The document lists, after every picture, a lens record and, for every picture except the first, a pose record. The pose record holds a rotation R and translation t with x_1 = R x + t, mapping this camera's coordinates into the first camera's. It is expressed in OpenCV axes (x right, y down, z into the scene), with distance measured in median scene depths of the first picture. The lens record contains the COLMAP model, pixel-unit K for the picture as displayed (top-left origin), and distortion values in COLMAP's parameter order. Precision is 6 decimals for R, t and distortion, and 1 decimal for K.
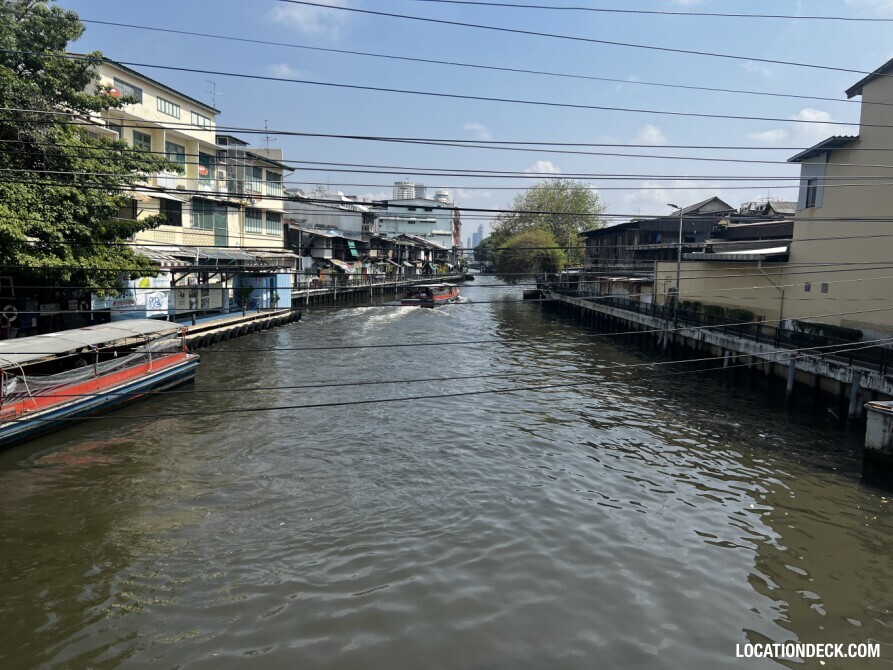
lens RADIAL K [[677.0, 0, 448.4], [0, 677.0, 334.2], [0, 0, 1]] dist [0.105487, -0.138693]
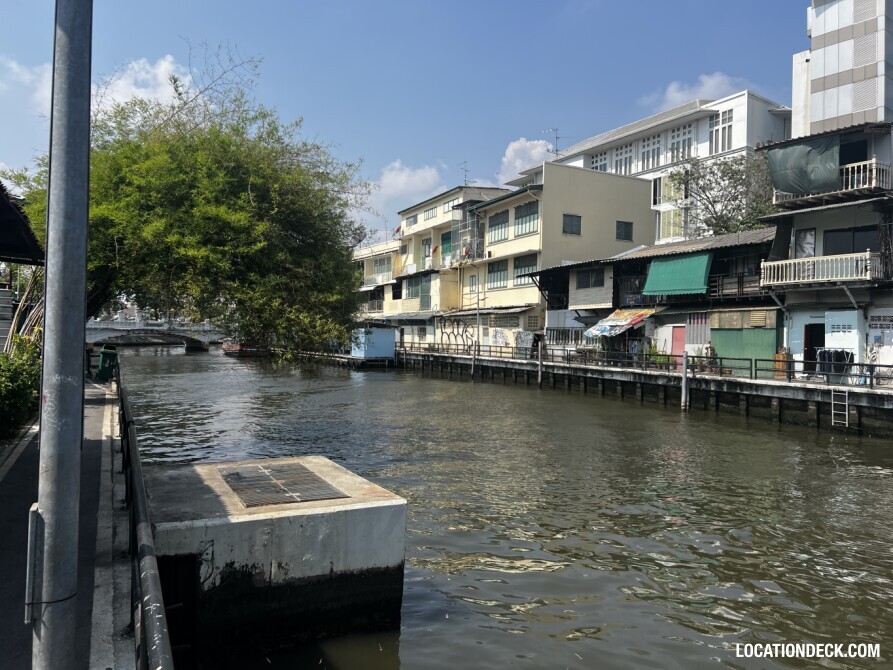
lens RADIAL K [[679.0, 0, 446.5], [0, 679.0, 335.0], [0, 0, 1]] dist [0.093125, -0.147117]
pose [[-0.835491, -0.040975, -0.547974, 0.189087], [-0.097254, 0.992500, 0.074068, -0.116603], [0.540829, 0.115176, -0.833210, 1.340320]]
